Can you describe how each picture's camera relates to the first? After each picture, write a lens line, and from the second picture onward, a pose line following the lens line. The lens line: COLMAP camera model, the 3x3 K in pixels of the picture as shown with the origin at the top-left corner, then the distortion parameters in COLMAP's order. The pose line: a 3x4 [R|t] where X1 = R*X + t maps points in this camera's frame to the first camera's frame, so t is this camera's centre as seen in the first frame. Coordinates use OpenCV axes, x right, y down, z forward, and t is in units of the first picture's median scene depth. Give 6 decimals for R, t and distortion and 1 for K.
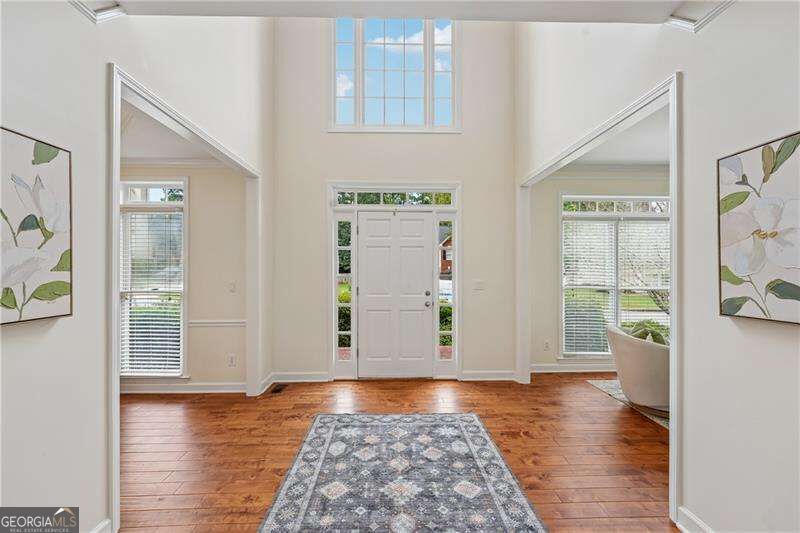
lens RADIAL K [[327.6, 0, 396.9], [0, 327.6, 265.0], [0, 0, 1]] dist [-0.020117, -0.000144]
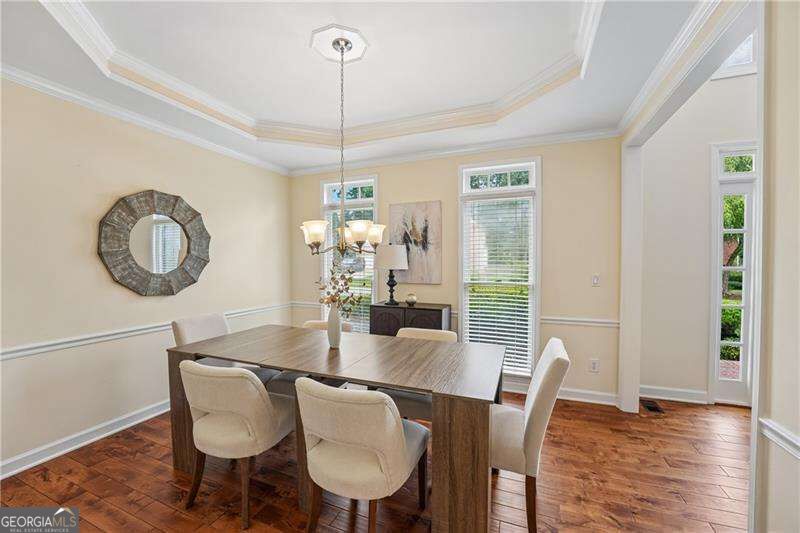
lens RADIAL K [[327.6, 0, 396.9], [0, 327.6, 265.0], [0, 0, 1]] dist [-0.020117, -0.000144]
pose [[0.921975, 0.011602, -0.387075, -0.597725], [-0.000675, 0.999598, 0.028354, 0.005048], [0.387248, -0.025881, 0.921612, 0.020292]]
